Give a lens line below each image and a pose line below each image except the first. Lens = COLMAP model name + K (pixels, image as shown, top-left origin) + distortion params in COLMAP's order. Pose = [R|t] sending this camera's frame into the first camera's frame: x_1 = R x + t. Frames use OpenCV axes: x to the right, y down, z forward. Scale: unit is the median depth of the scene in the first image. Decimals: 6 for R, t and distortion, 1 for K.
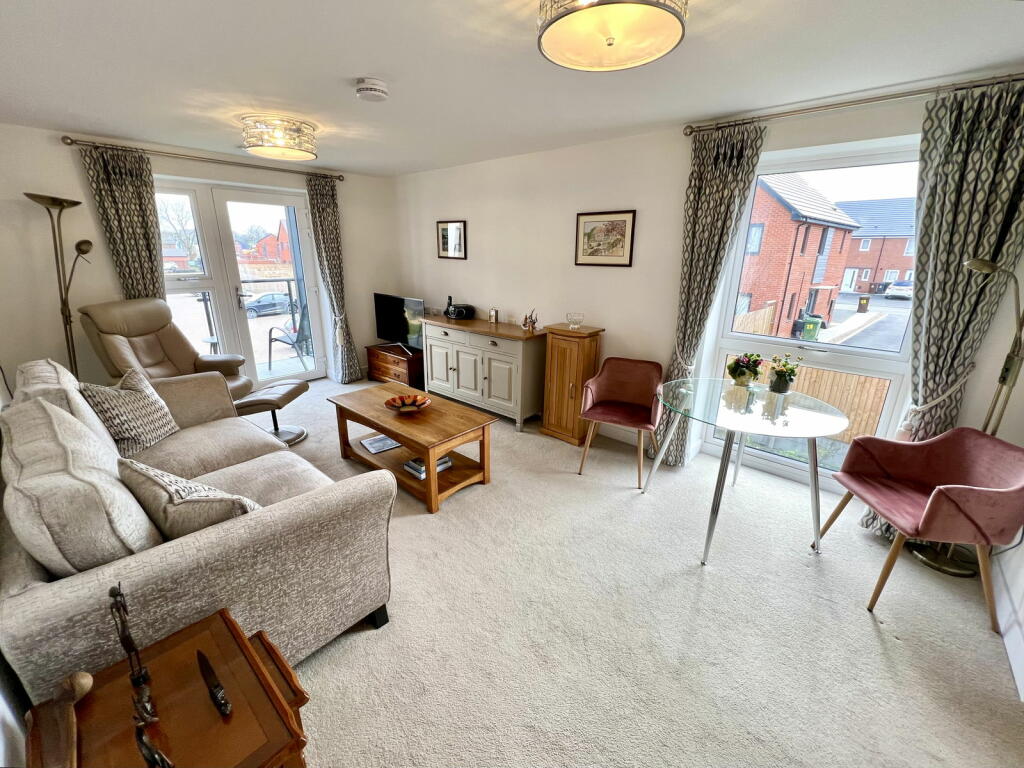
lens RADIAL K [[407.5, 0, 510.5], [0, 407.5, 380.0], [0, 0, 1]] dist [0.000023, -0.000216]
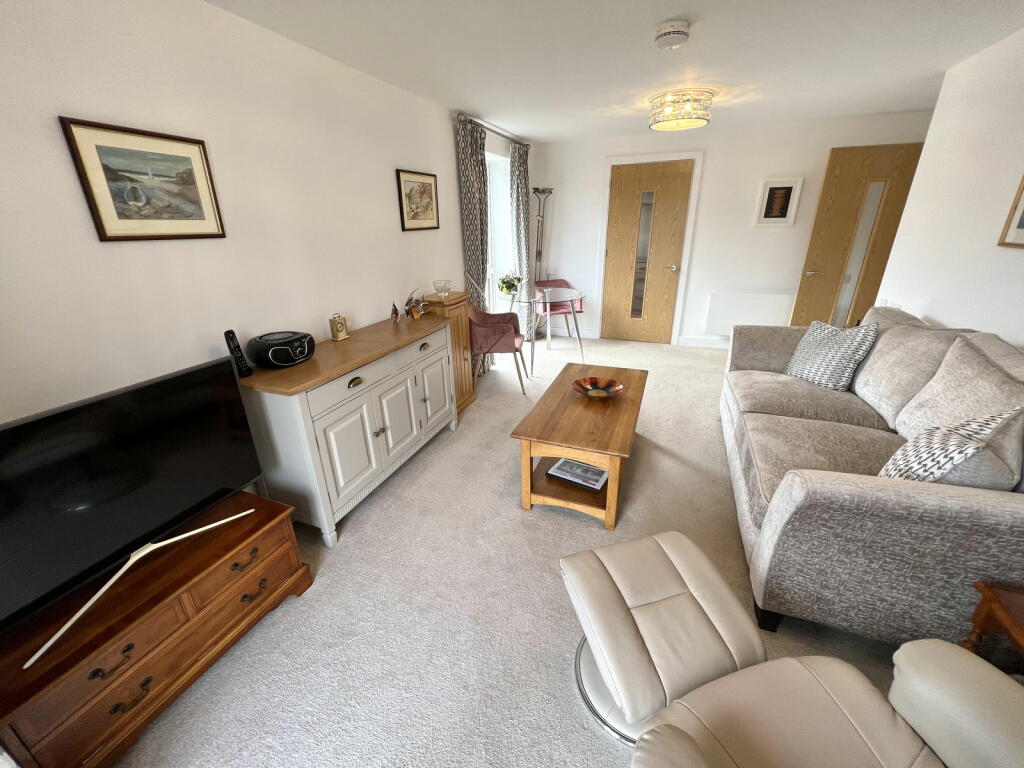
lens RADIAL K [[407.5, 0, 510.5], [0, 407.5, 380.0], [0, 0, 1]] dist [0.000023, -0.000216]
pose [[-0.321049, -0.358999, 0.876383, -0.819433], [0.294007, 0.841869, 0.452566, -0.355141], [-0.900271, 0.402959, -0.164733, 1.110383]]
